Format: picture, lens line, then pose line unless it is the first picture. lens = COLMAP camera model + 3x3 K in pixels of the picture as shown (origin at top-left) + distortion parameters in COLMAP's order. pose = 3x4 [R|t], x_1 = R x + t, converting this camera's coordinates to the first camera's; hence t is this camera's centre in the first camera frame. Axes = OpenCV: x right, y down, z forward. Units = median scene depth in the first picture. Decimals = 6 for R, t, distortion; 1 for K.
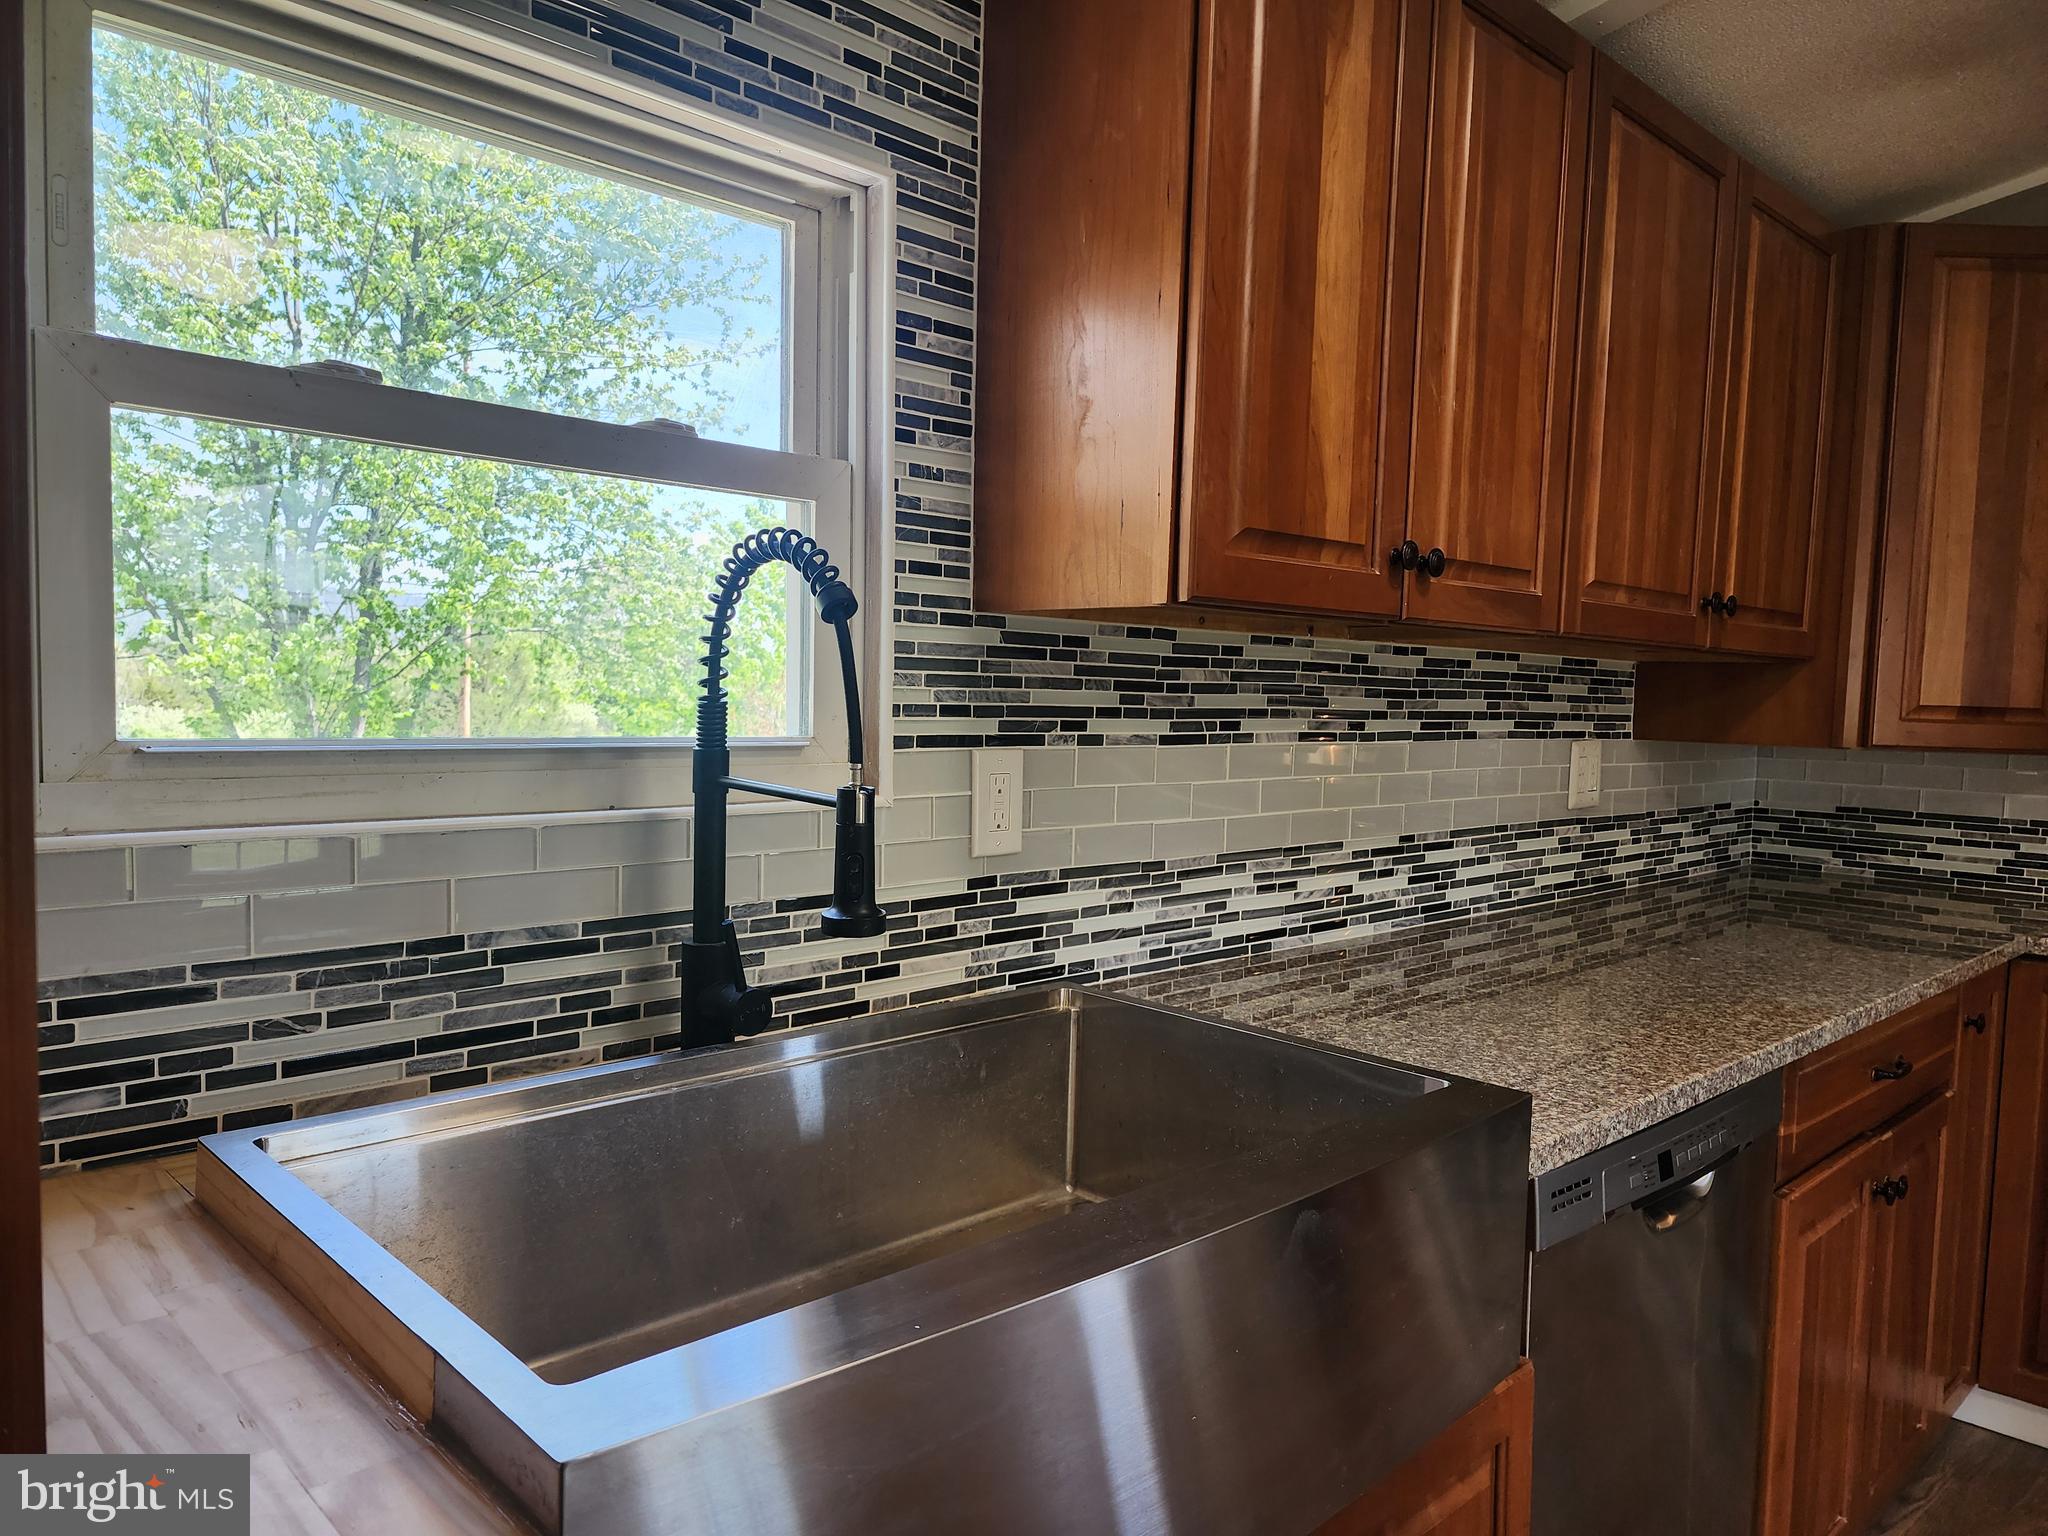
lens RADIAL K [[1377.5, 0, 1037.6], [0, 1377.5, 780.8], [0, 0, 1]] dist [0.093998, -0.094532]
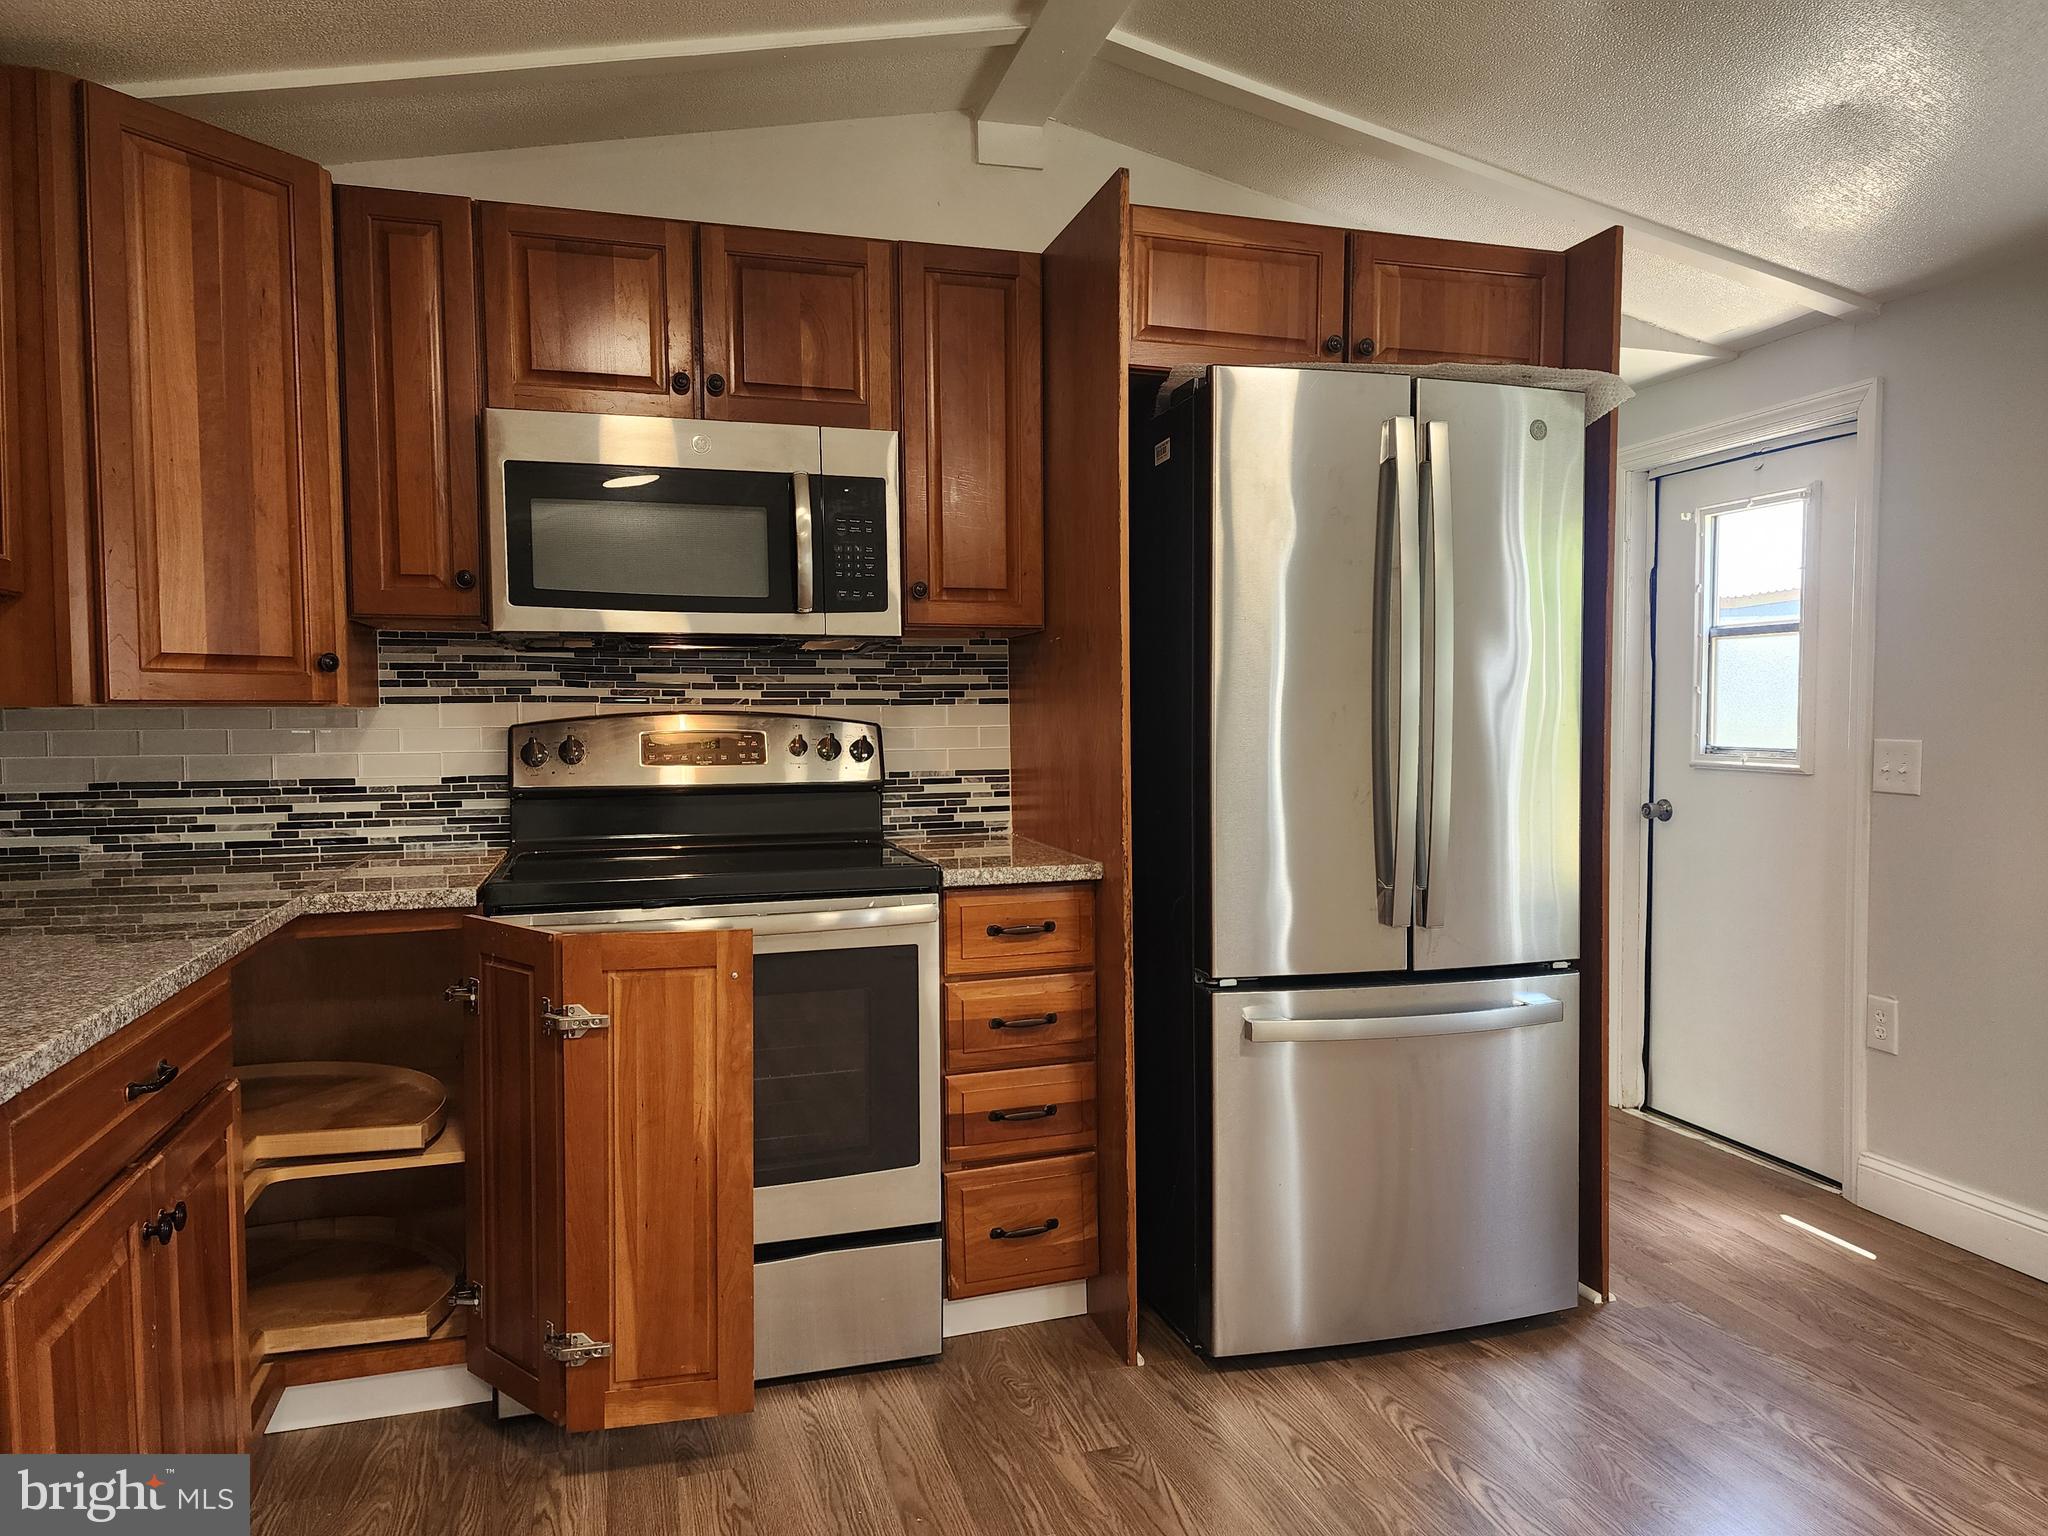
lens RADIAL K [[1377.5, 0, 1037.6], [0, 1377.5, 780.8], [0, 0, 1]] dist [0.093998, -0.094532]
pose [[0.464673, -0.077873, 0.882051, 0.129887], [0.075848, 0.995965, 0.047972, 0.030100], [-0.882228, 0.044611, 0.468704, 0.147250]]
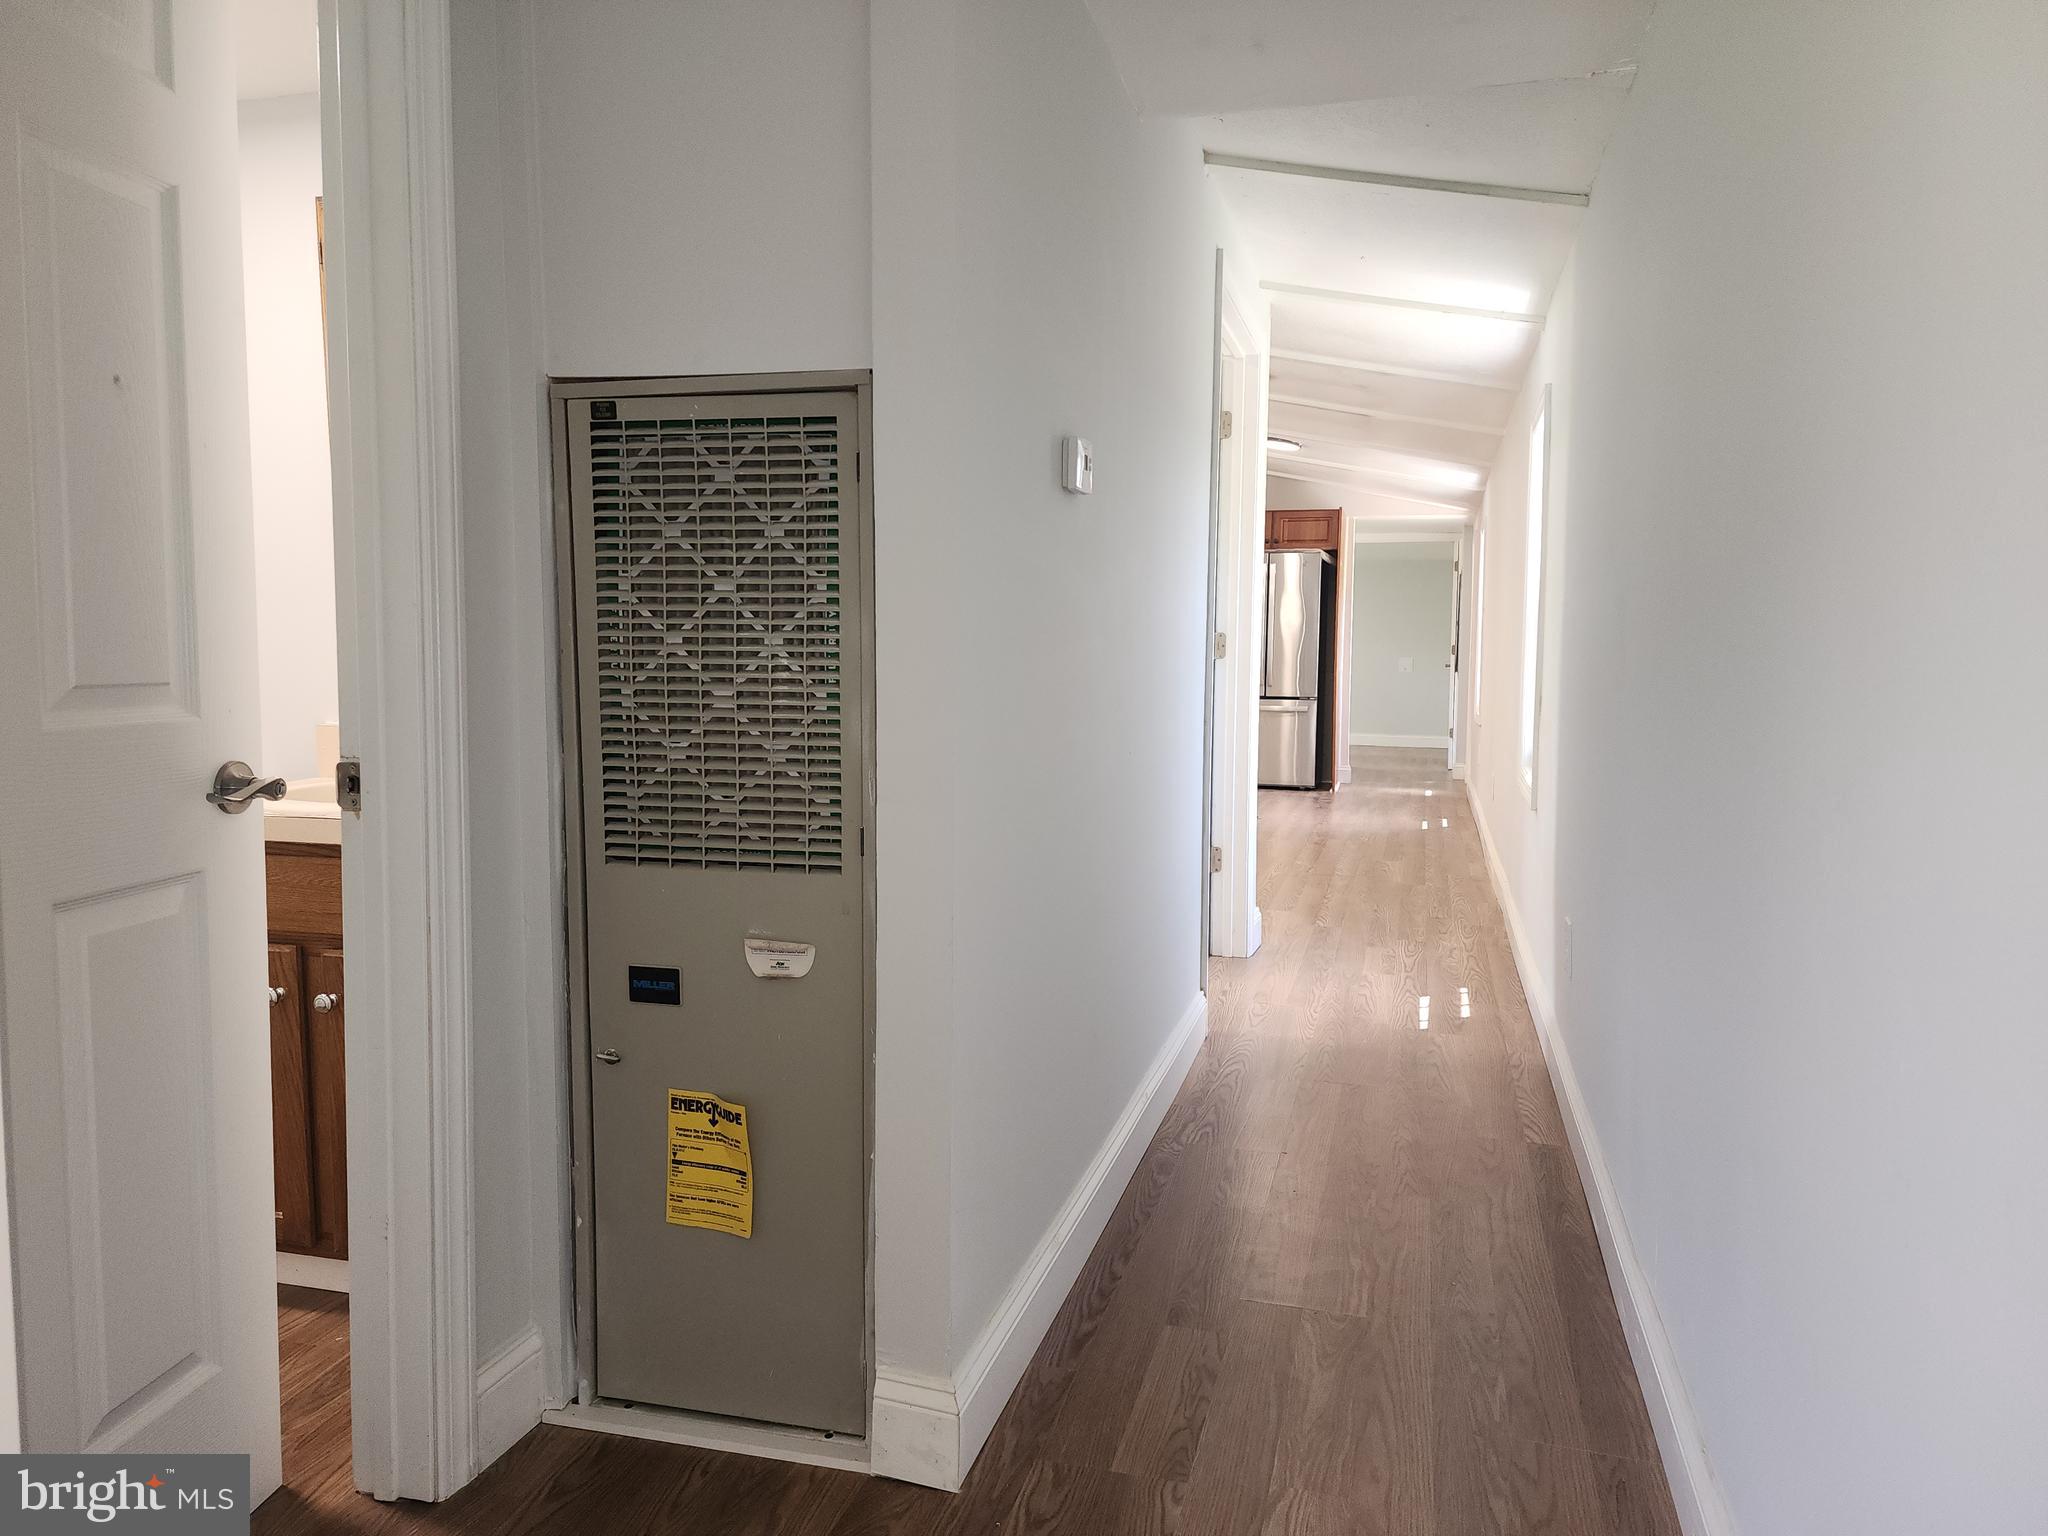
lens RADIAL K [[1365.4, 0, 1027.4], [0, 1365.4, 772.7], [0, 0, 1]] dist [0.078657, -0.073561]
pose [[0.866014, -0.072265, 0.494769, -1.907800], [0.050353, 0.997075, 0.057497, 0.226185], [-0.497477, -0.024880, 0.867120, -3.529167]]
